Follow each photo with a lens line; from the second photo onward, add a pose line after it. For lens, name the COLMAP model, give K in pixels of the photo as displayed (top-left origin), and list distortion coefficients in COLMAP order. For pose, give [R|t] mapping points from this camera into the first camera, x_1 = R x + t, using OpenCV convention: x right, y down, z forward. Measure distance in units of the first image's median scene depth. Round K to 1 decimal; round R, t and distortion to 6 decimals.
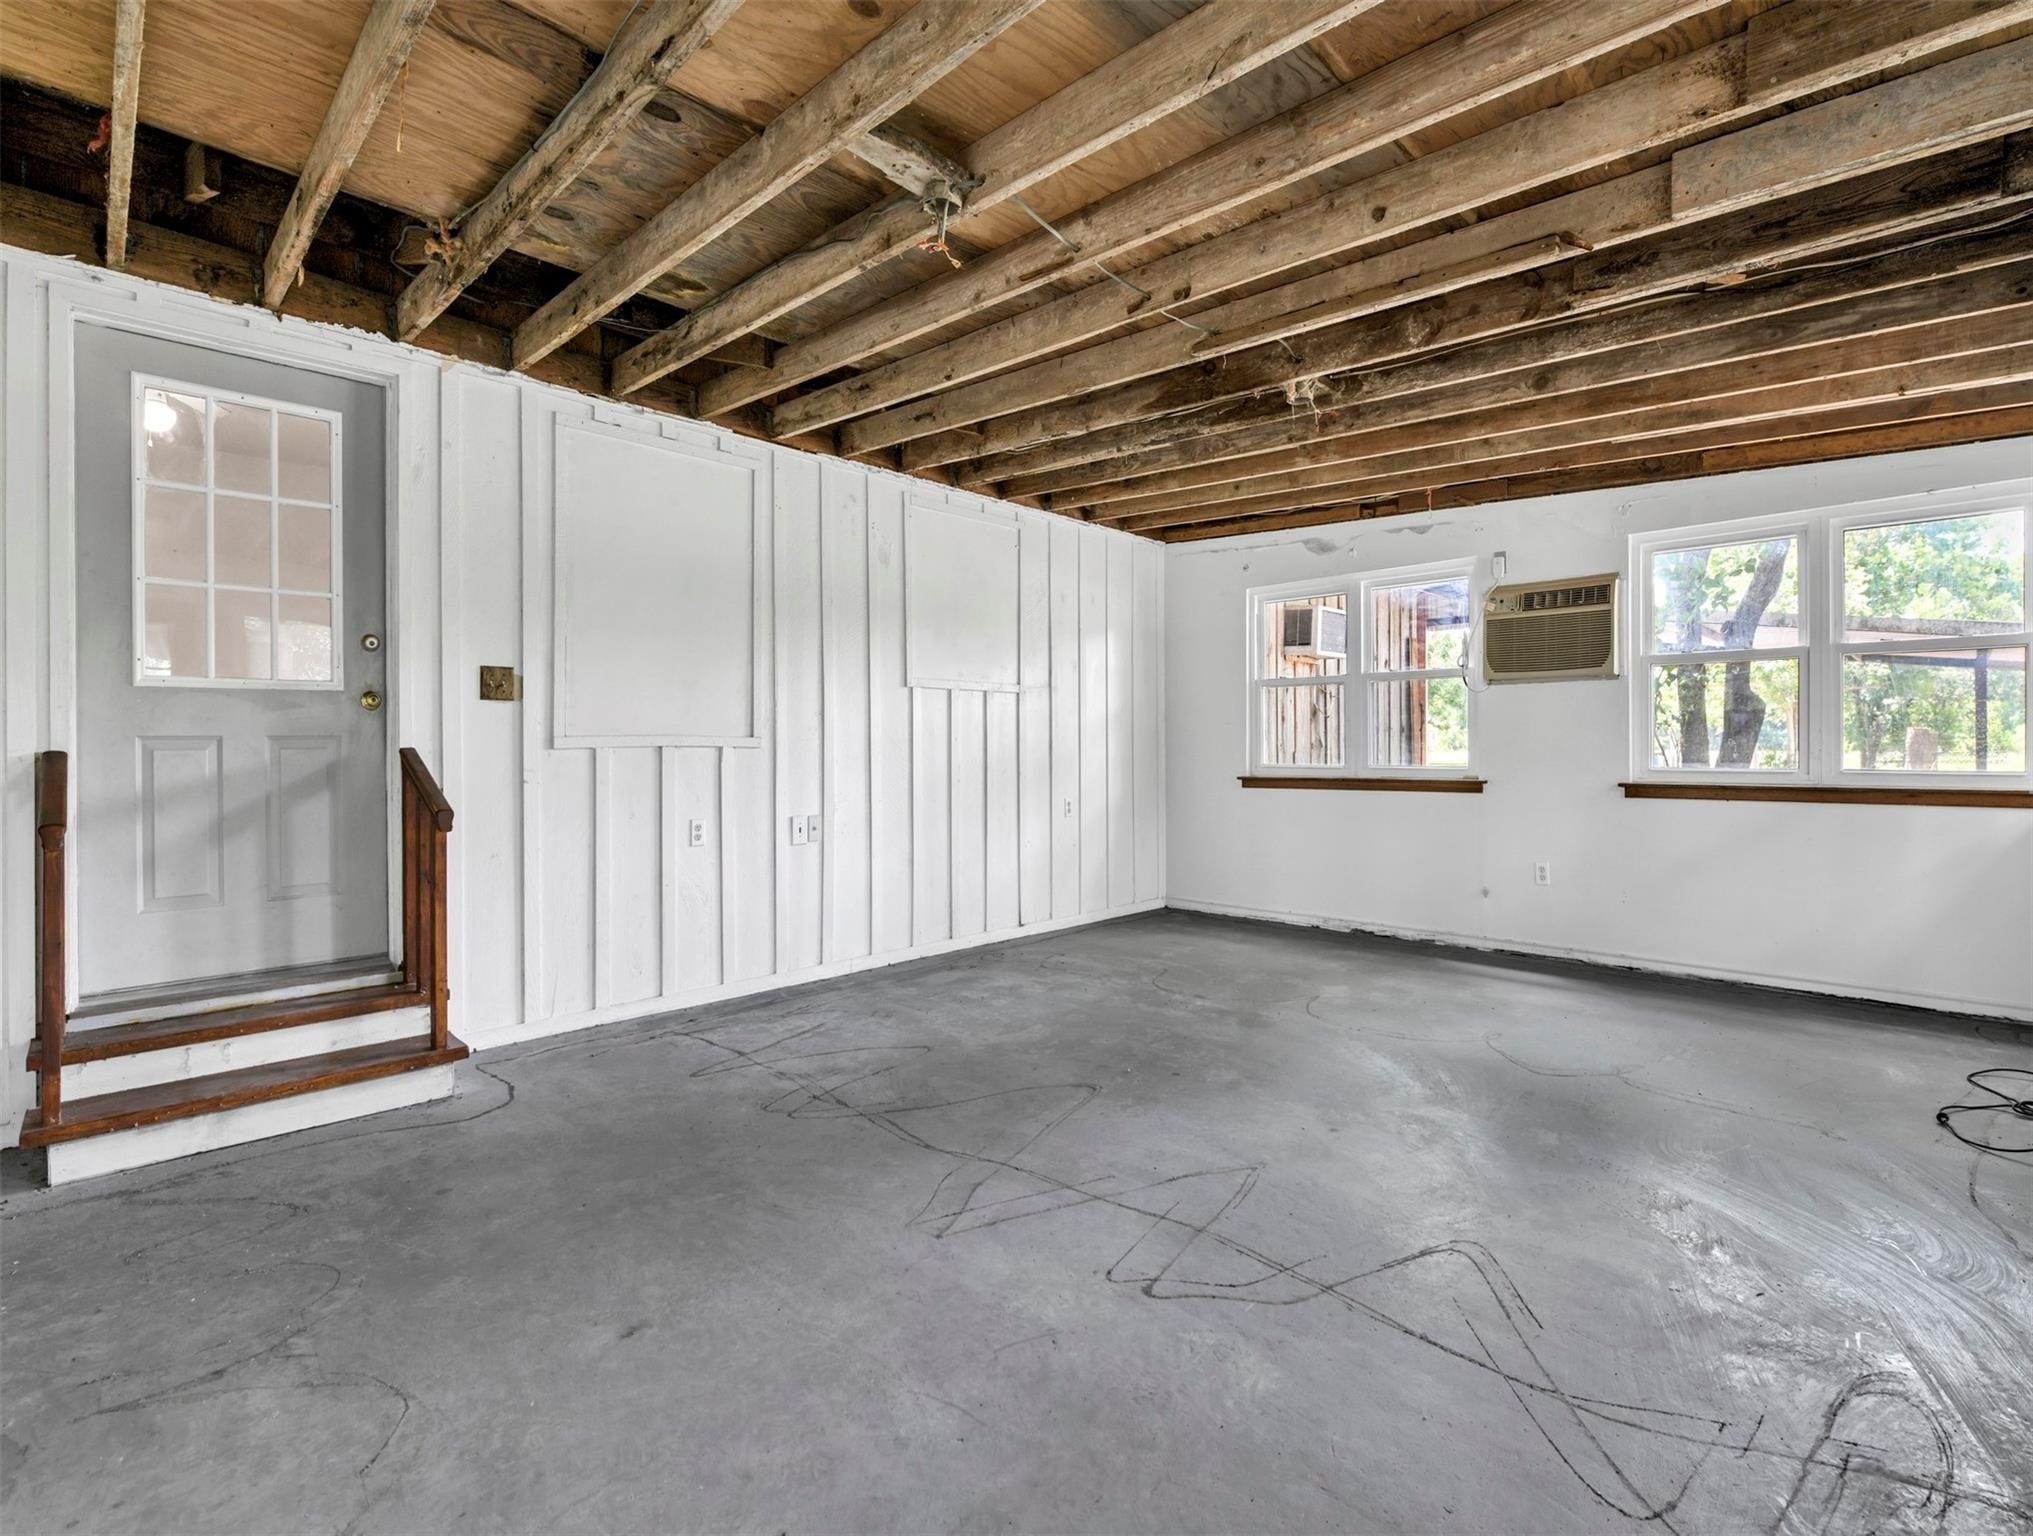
lens RADIAL K [[930.4, 0, 1020.8], [0, 930.4, 755.2], [0, 0, 1]] dist [-0.001844, -0.000485]
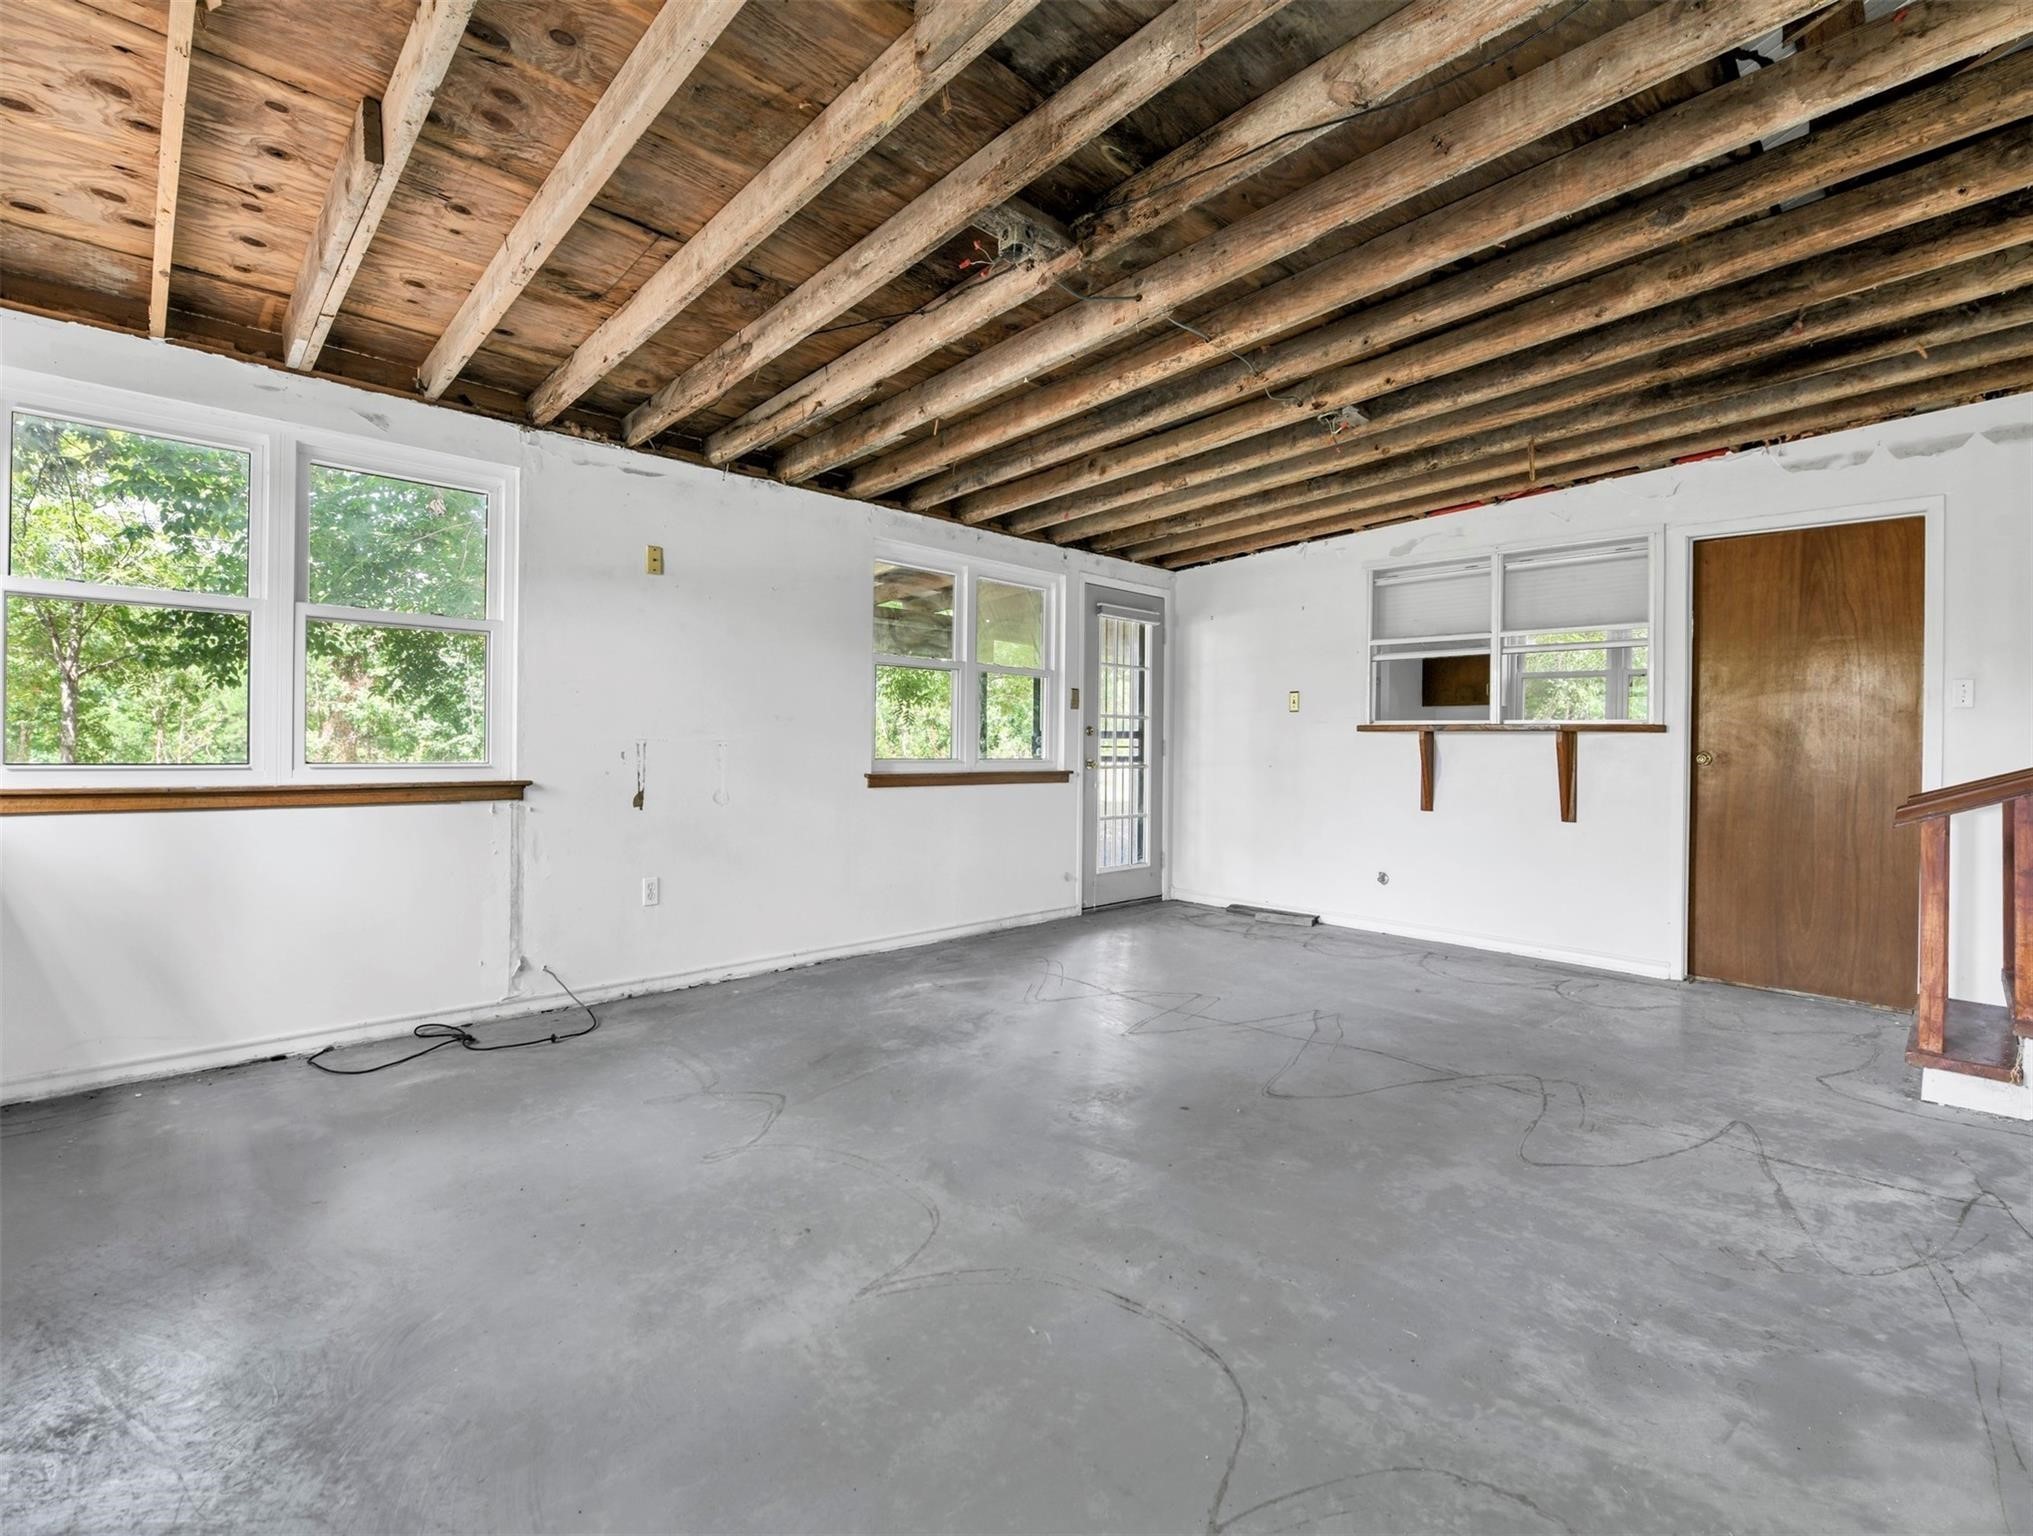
lens RADIAL K [[930.4, 0, 1020.8], [0, 930.4, 755.2], [0, 0, 1]] dist [-0.001844, -0.000485]
pose [[-0.999772, -0.010772, 0.018419, 0.297558], [-0.010448, 0.999791, 0.017594, -0.007226], [-0.018604, 0.017397, -0.999676, 1.806931]]
